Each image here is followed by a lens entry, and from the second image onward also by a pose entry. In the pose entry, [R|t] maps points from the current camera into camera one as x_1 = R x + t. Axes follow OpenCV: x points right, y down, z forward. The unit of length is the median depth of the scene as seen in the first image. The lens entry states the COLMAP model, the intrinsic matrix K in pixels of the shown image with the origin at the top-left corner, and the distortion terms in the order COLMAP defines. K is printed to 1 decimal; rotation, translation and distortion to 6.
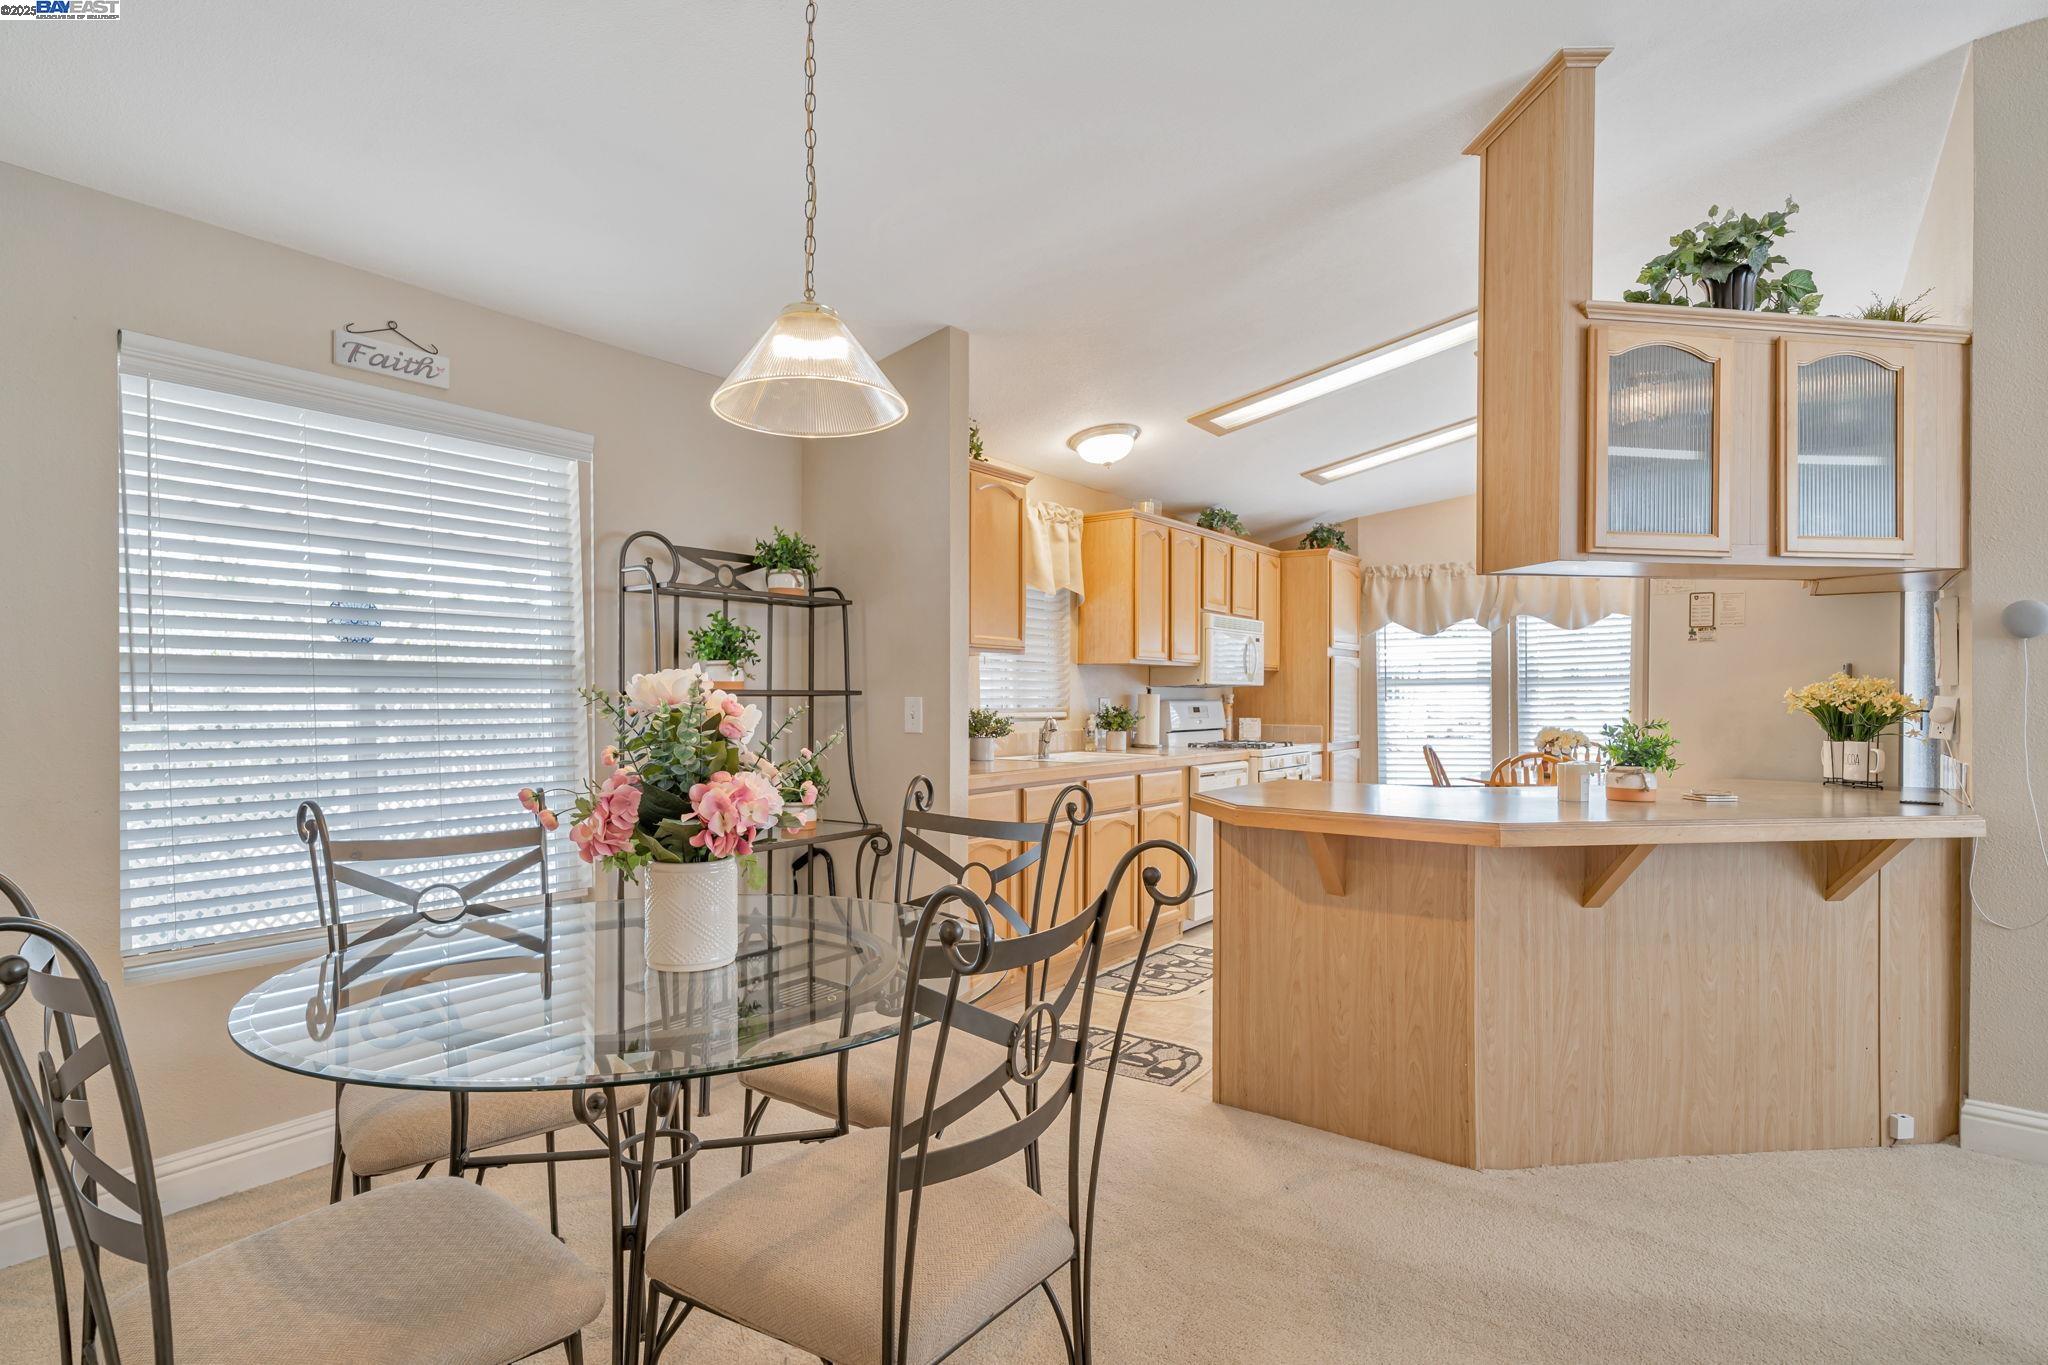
lens RADIAL K [[1200.6, 0, 960.0], [0, 1200.6, 703.2], [0, 0, 1]] dist [0.012503, 0.000340]
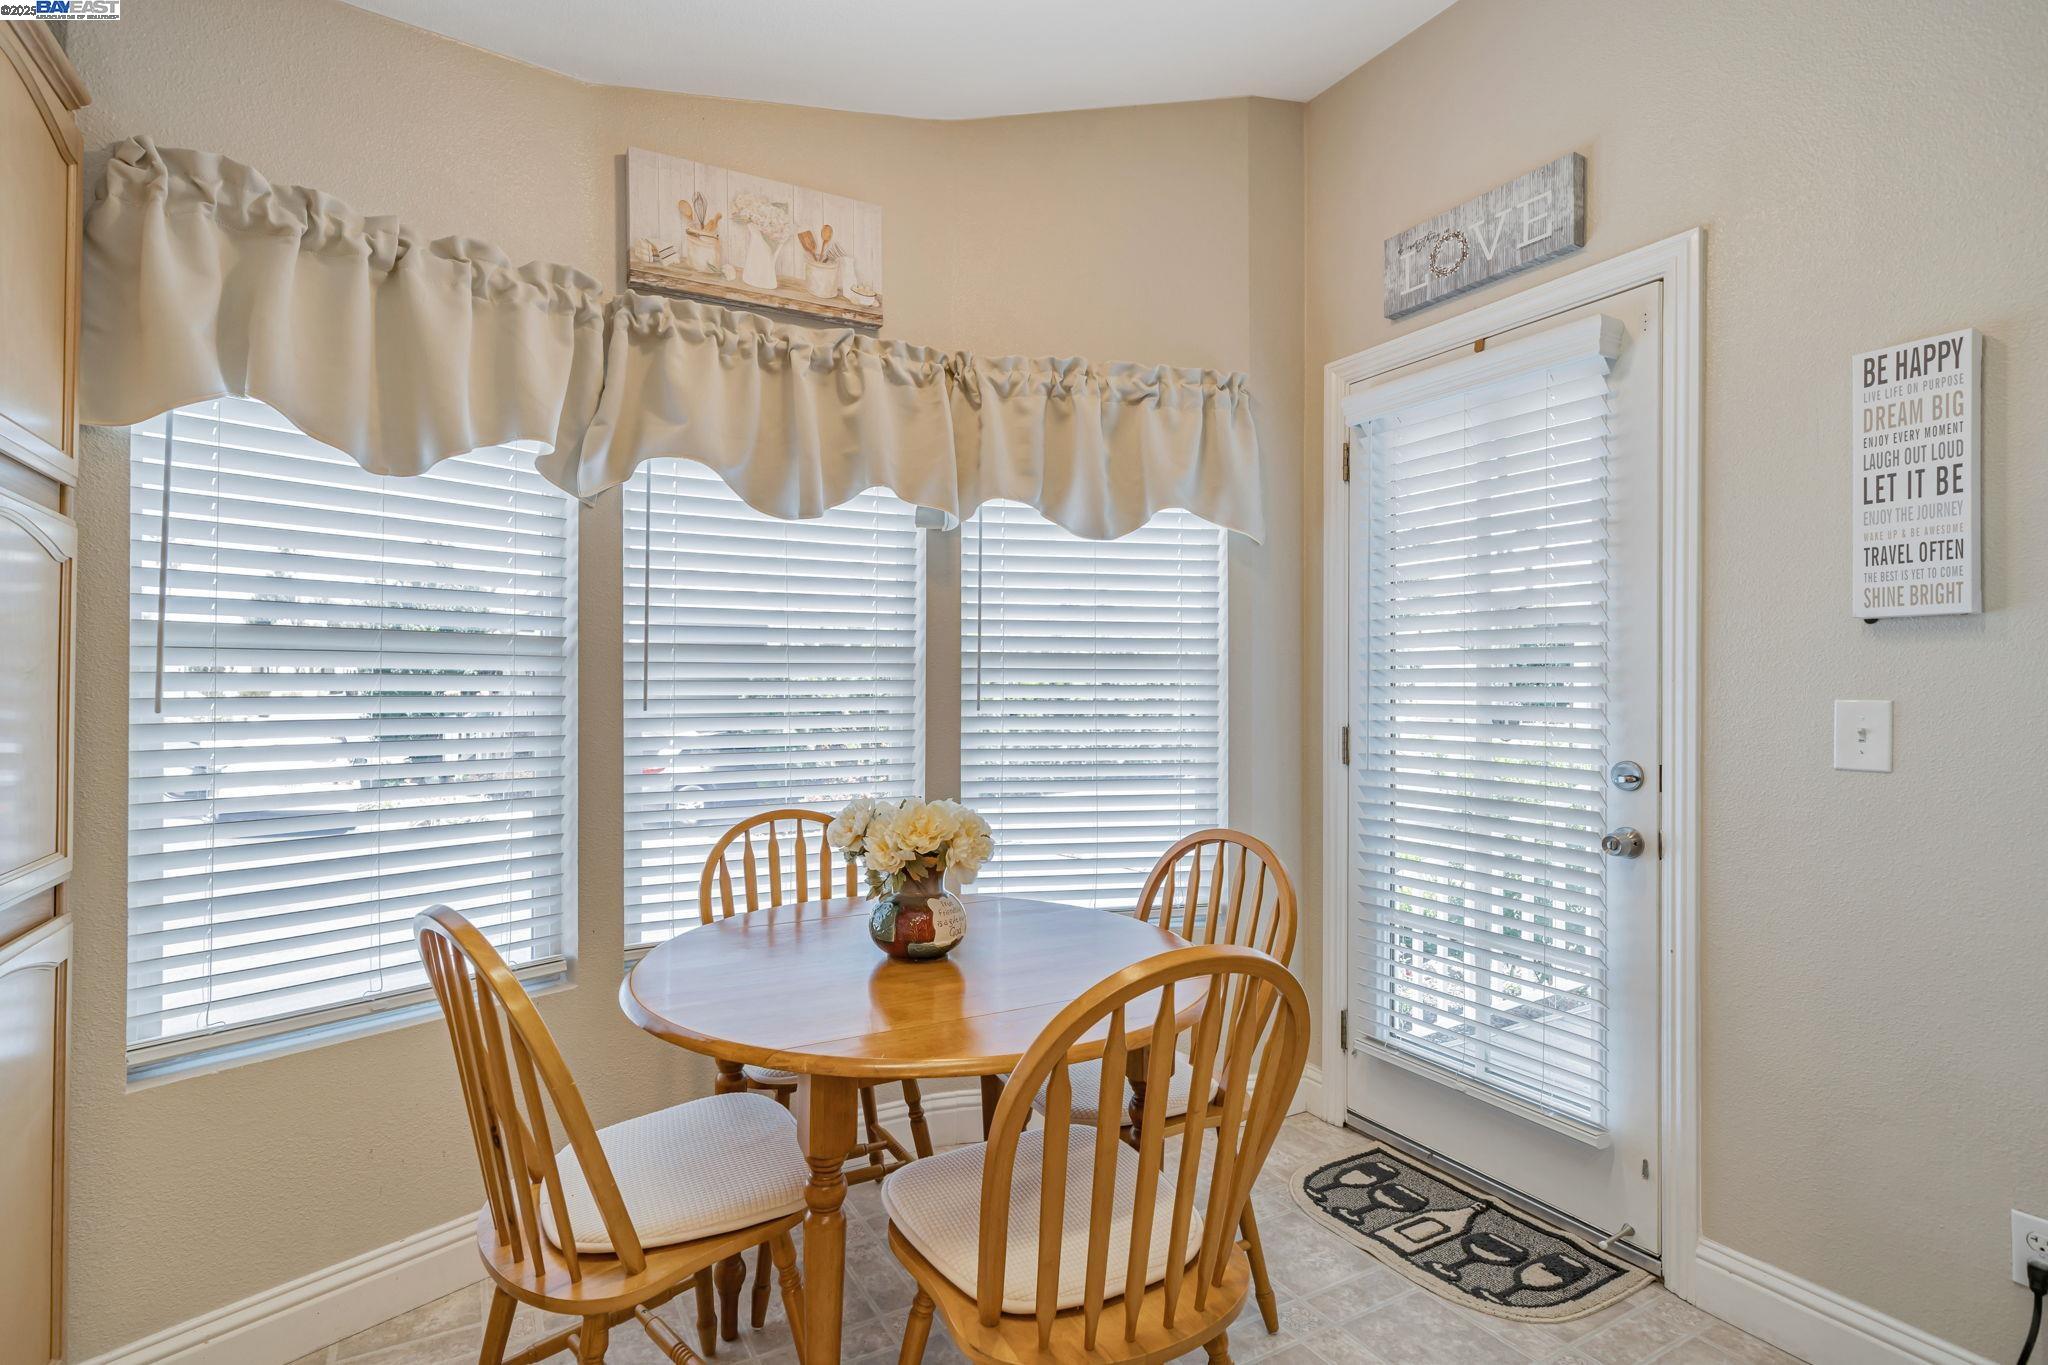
lens RADIAL K [[992.8, 0, 1019.2], [0, 992.8, 679.1], [0, 0, 1]] dist [0.002815, 0.000449]
pose [[0.415250, 0.017393, 0.909541, 0.269738], [0.002857, 0.999787, -0.020423, -0.002237], [-0.909703, 0.011080, 0.415112, 0.868383]]
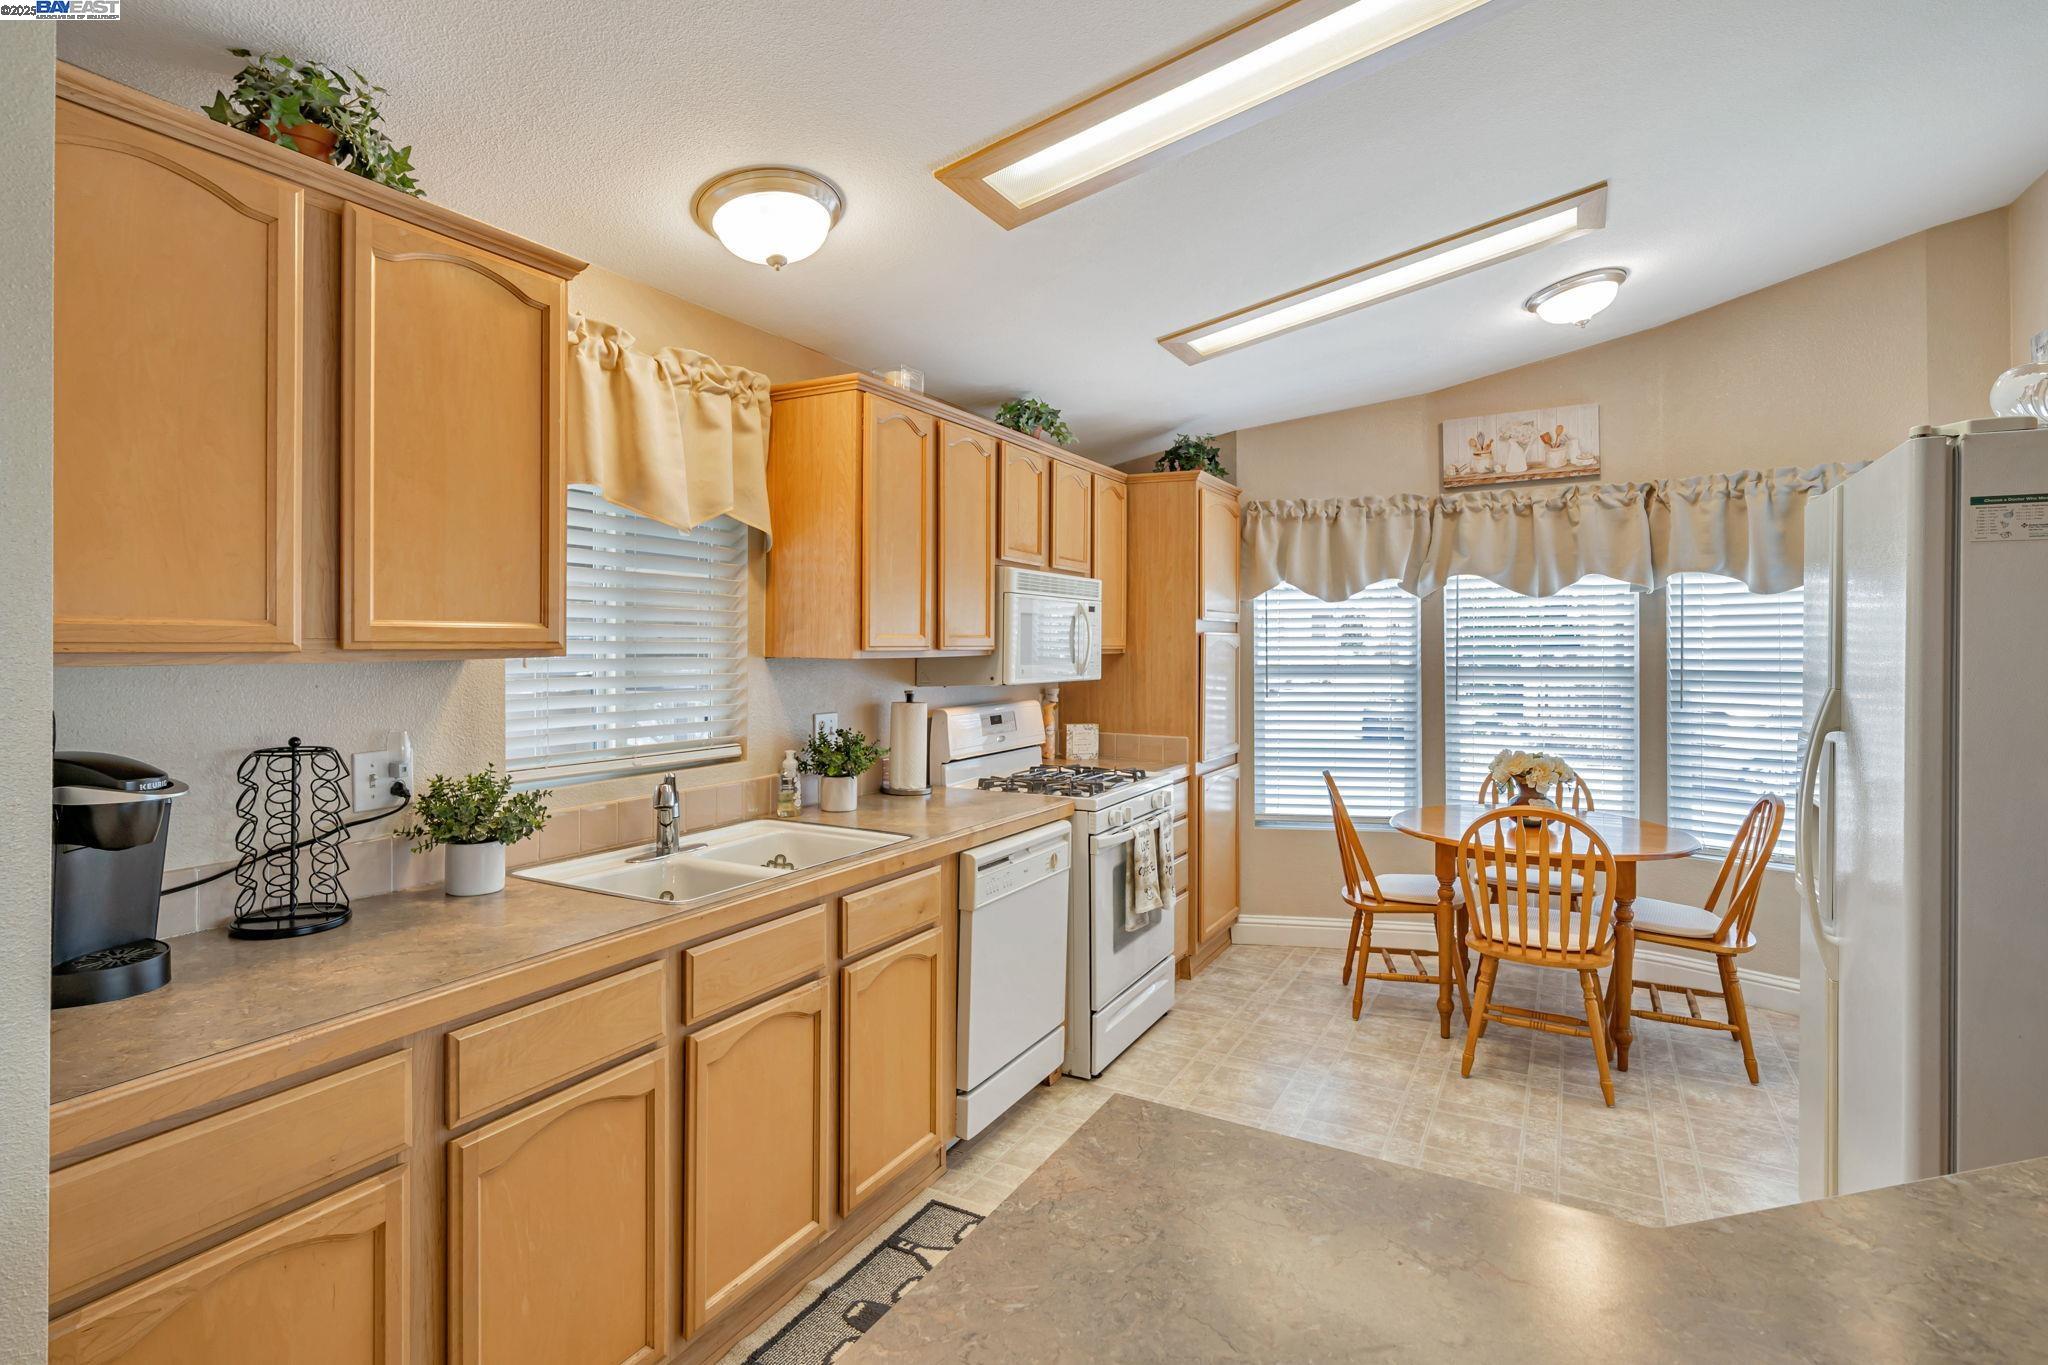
lens RADIAL K [[1072.8, 0, 978.2], [0, 1072.8, 645.8], [0, 0, 1]] dist [-0.002423, 0.000394]
pose [[0.993283, -0.000110, 0.115710, 0.127291], [-0.000197, 0.999996, 0.002647, -0.036348], [-0.115709, -0.002652, 0.993280, 0.460348]]
